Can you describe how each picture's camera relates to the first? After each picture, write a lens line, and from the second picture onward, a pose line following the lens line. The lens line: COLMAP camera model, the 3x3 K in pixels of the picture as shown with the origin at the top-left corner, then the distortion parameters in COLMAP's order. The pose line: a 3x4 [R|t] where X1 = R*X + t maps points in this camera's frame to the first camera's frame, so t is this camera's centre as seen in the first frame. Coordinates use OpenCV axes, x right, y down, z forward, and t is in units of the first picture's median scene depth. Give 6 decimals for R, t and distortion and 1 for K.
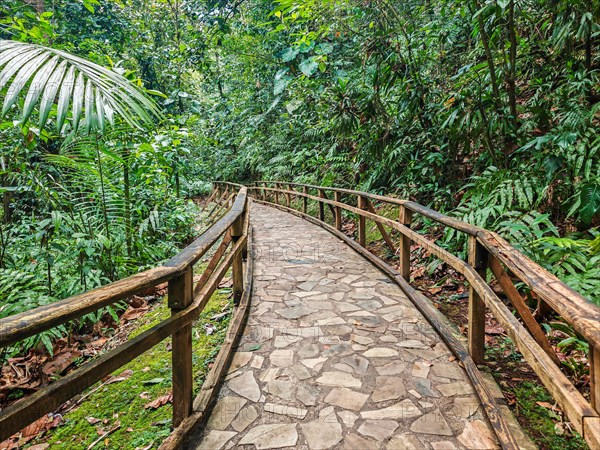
lens RADIAL K [[458.9, 0, 300.1], [0, 458.9, 225.4], [0, 0, 1]] dist [-0.003462, -0.001733]
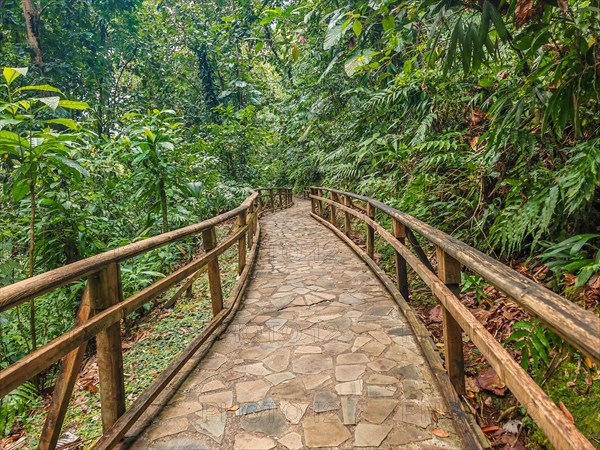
lens RADIAL K [[458.9, 0, 300.1], [0, 458.9, 224.9], [0, 0, 1]] dist [-0.003462, -0.001733]
pose [[0.982024, -0.017070, -0.187980, 0.023773], [0.017974, 0.999834, 0.003106, -0.051231], [0.187896, -0.006429, 0.982168, 0.387948]]
